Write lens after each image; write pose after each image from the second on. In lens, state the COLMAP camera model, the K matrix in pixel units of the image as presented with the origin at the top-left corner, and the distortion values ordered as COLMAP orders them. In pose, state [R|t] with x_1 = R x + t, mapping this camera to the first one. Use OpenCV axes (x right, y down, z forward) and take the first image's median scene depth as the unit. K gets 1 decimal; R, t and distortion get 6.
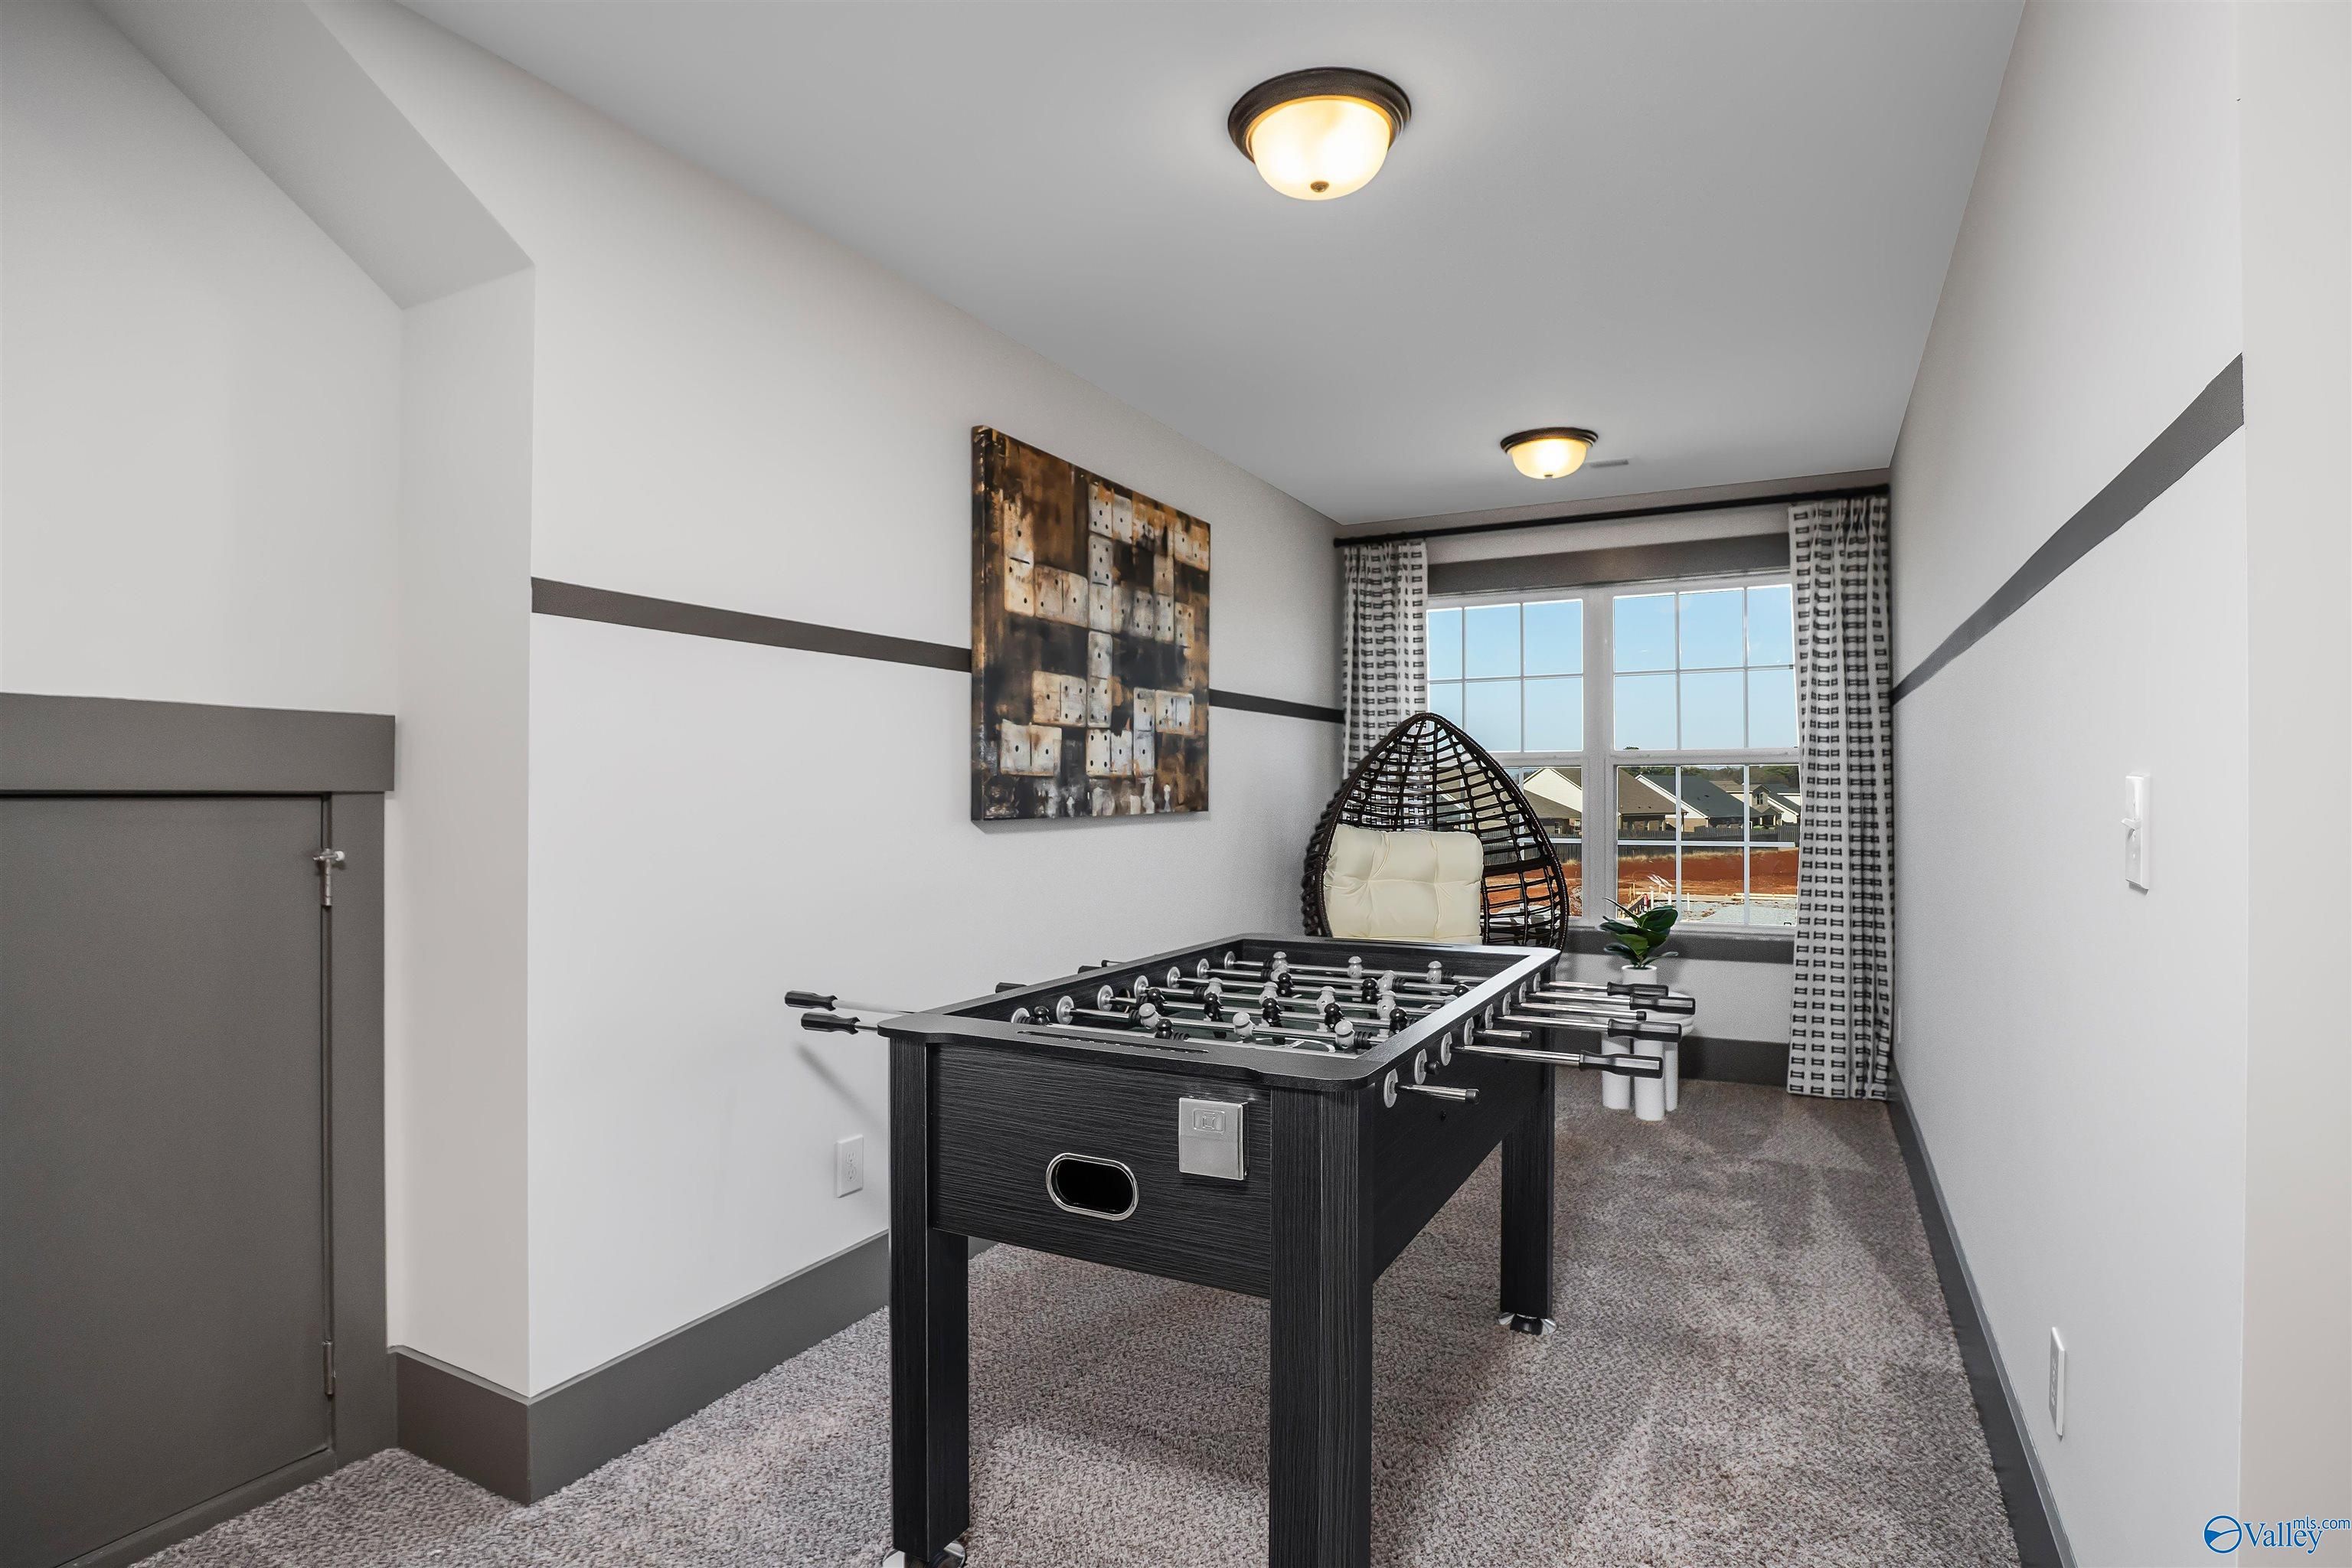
lens RADIAL K [[1201.9, 0, 1173.0], [0, 1201.9, 785.3], [0, 0, 1]] dist [0.000646, 0.000513]
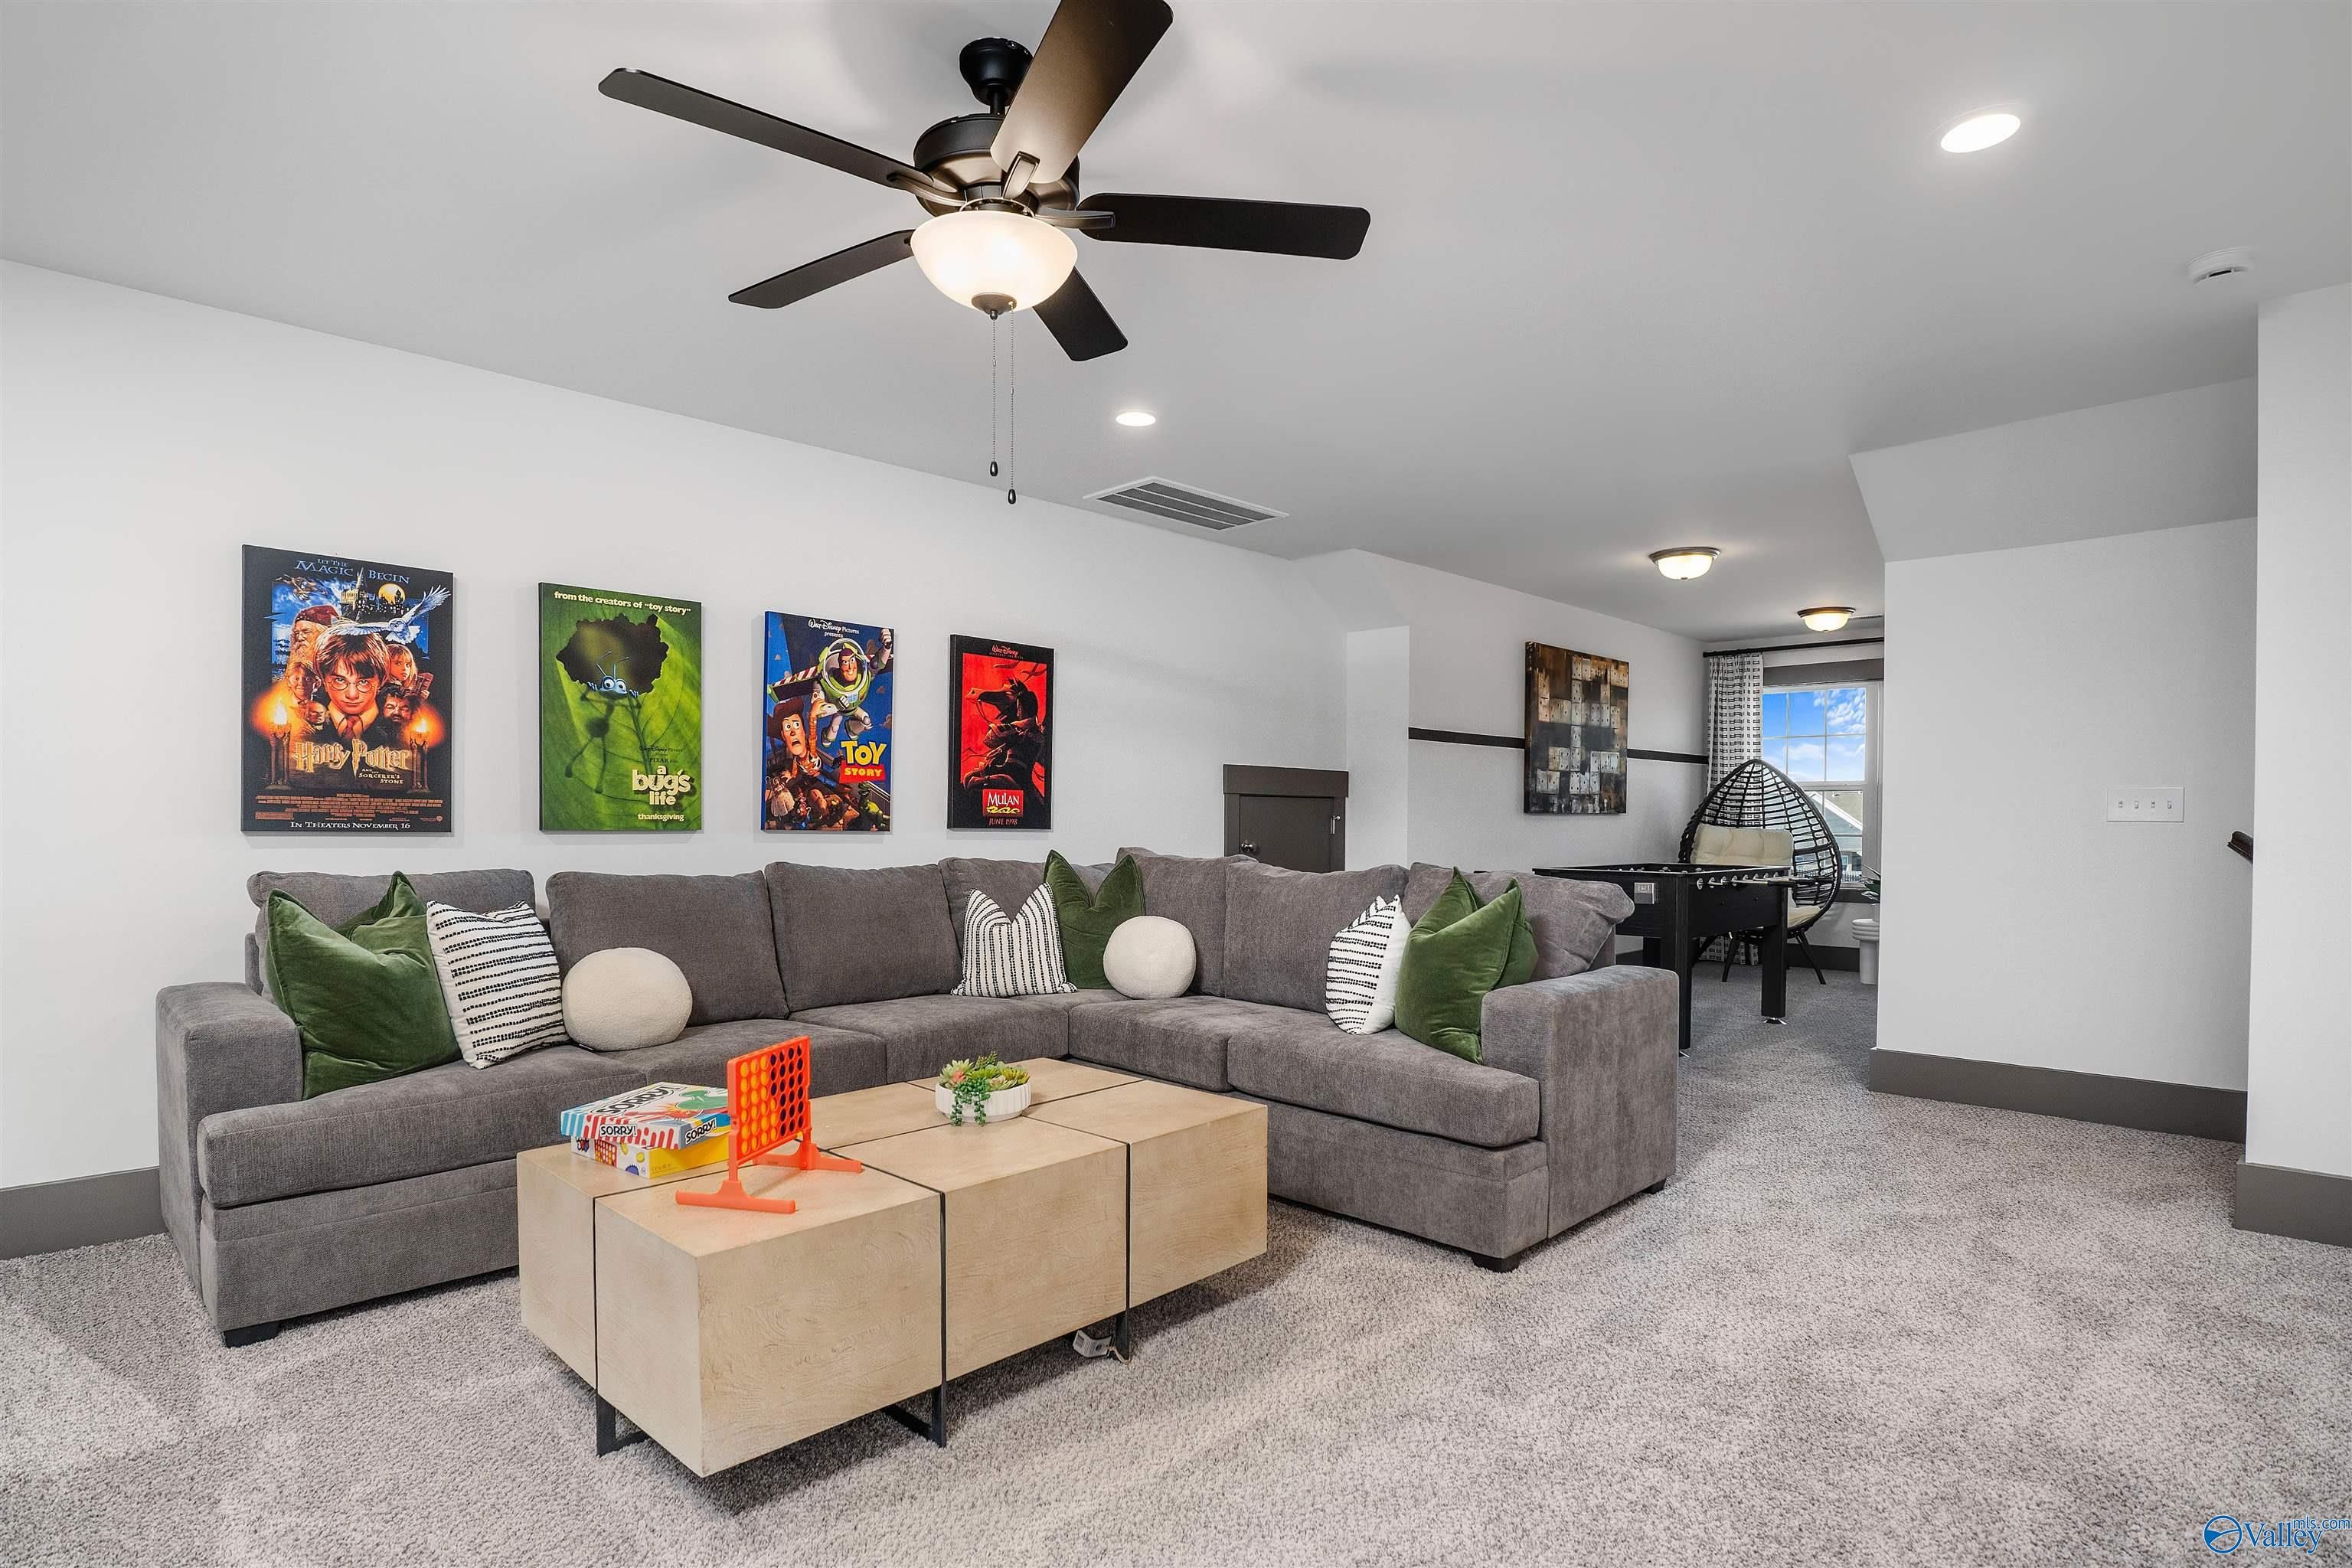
lens RADIAL K [[1201.9, 0, 1194.8], [0, 1201.9, 824.4], [0, 0, 1]] dist [0.000646, 0.000513]
pose [[0.959693, 0.009196, -0.280899, -0.100893], [-0.005911, 0.999904, 0.012539, 0.021569], [0.280988, -0.010373, 0.959655, -1.128695]]
